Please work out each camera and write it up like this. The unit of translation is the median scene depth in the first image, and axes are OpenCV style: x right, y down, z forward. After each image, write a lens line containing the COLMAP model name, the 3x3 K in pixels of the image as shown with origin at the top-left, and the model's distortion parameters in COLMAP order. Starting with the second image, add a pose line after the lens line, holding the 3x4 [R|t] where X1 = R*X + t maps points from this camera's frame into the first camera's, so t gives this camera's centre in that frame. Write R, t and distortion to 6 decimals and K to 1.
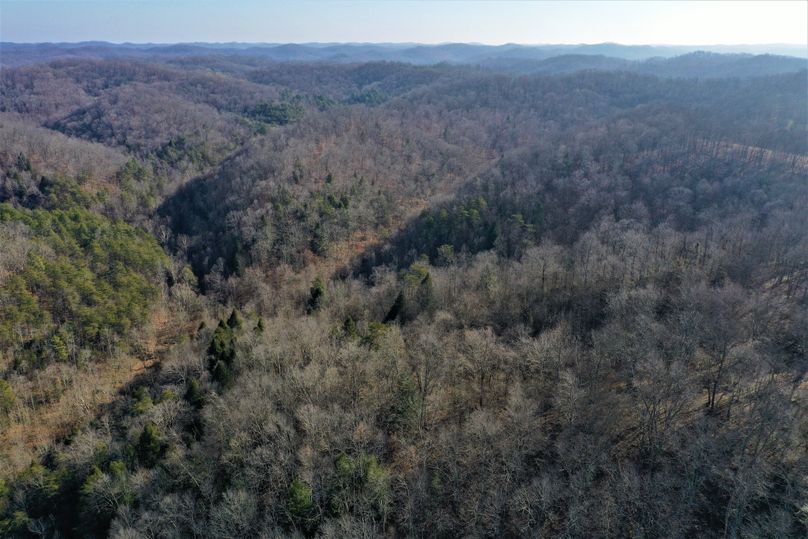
lens RADIAL K [[629.7, 0, 404.0], [0, 629.7, 269.5], [0, 0, 1]] dist [-0.004858, 0.006368]
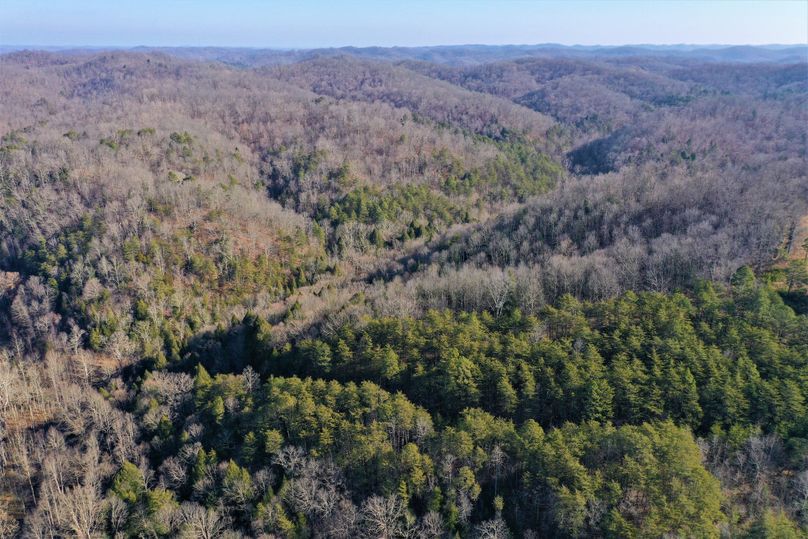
lens RADIAL K [[629.7, 0, 404.0], [0, 629.7, 269.5], [0, 0, 1]] dist [-0.004858, 0.006368]
pose [[0.797994, 0.200428, -0.568361, 0.125463], [-0.201897, 0.977491, 0.061235, 0.096093], [0.567840, 0.065885, 0.820498, -0.264689]]
